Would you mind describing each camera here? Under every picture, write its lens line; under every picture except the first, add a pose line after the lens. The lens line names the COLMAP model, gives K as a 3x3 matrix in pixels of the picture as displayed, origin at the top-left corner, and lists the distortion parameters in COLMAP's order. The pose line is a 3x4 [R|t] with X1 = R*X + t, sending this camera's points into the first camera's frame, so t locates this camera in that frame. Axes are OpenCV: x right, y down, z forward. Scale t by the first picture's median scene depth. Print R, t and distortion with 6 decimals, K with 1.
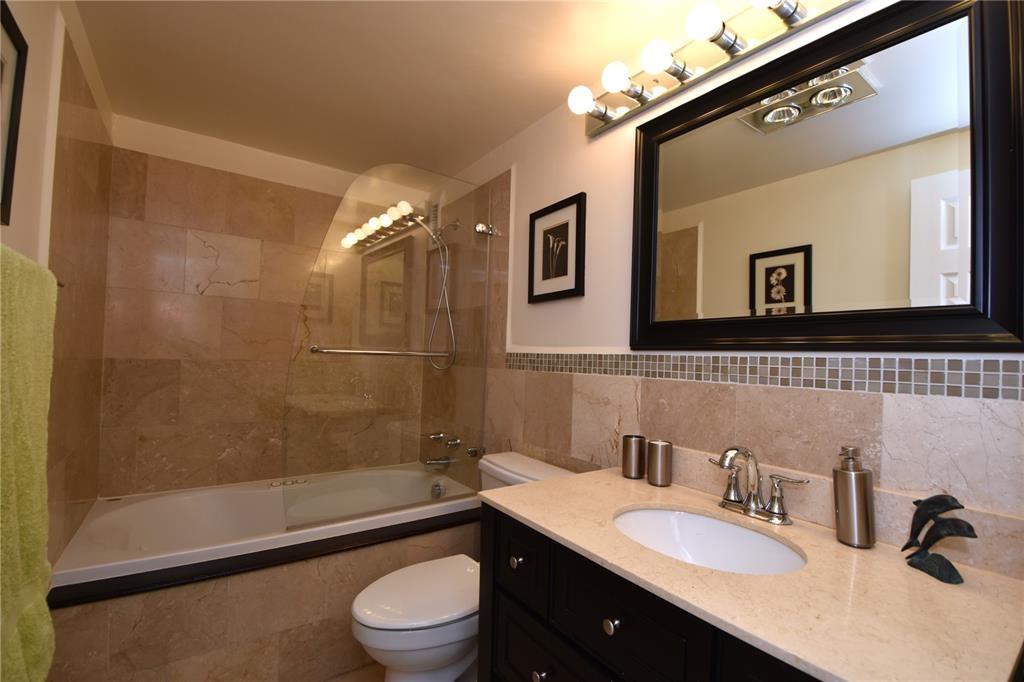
lens RADIAL K [[467.6, 0, 522.8], [0, 467.6, 348.8], [0, 0, 1]] dist [0.003206, -0.006197]
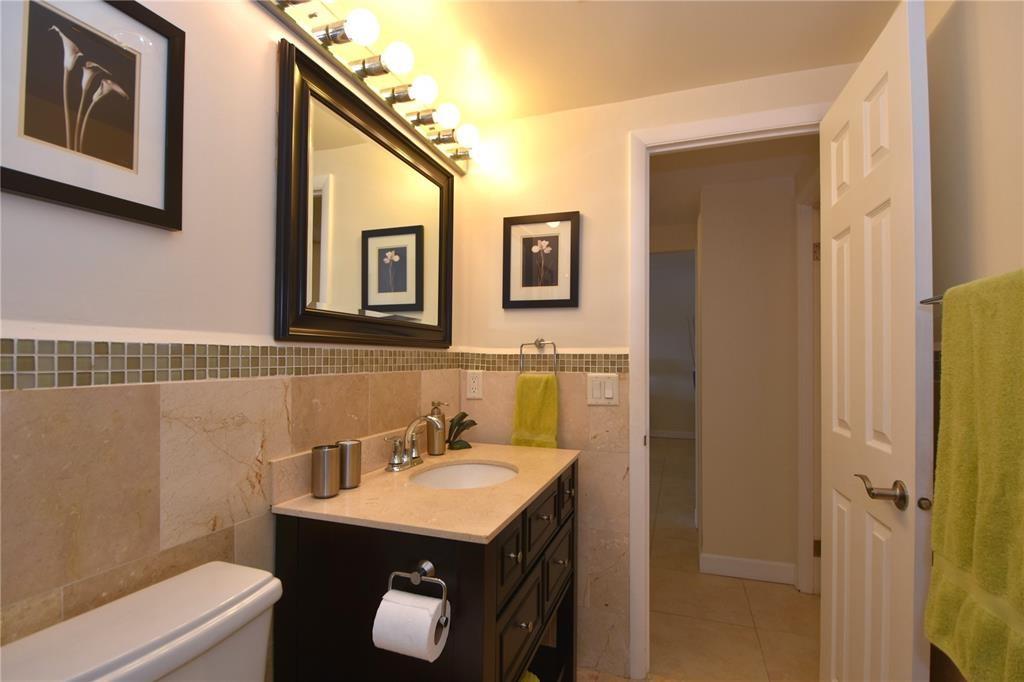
lens RADIAL K [[467.6, 0, 521.3], [0, 467.6, 347.3], [0, 0, 1]] dist [0.003206, -0.006197]
pose [[-0.579207, -0.014826, 0.815046, -0.599816], [-0.040217, 0.999137, -0.010406, 0.005574], [-0.814188, -0.038806, -0.579303, 1.138686]]
